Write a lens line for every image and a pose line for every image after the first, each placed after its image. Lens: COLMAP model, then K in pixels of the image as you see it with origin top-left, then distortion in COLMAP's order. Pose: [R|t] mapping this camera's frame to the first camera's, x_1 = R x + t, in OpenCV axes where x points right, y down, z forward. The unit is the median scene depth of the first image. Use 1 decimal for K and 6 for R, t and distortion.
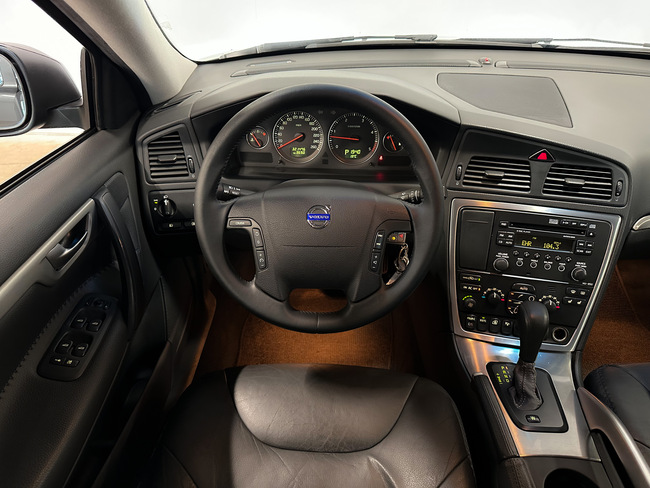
lens RADIAL K [[434.9, 0, 325.0], [0, 434.9, 244.0], [0, 0, 1]] dist [0.100832, -0.145305]
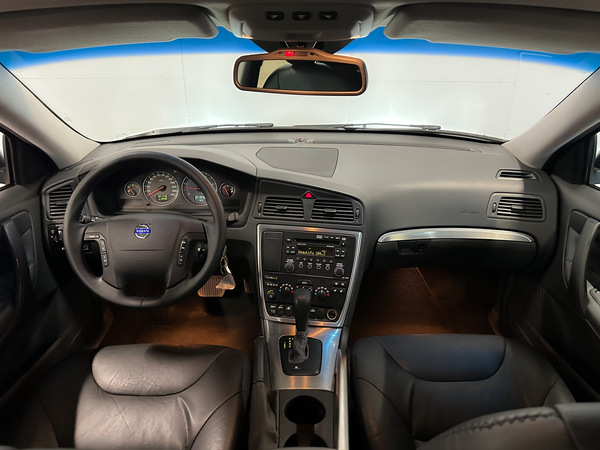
lens RADIAL K [[401.4, 0, 300.0], [0, 401.4, 225.0], [0, 0, 1]] dist [0.100832, -0.145305]
pose [[0.999264, -0.025698, 0.028483, 0.400536], [0.030762, 0.980382, -0.194689, 0.171690], [-0.022921, 0.195422, 0.980451, -0.352267]]
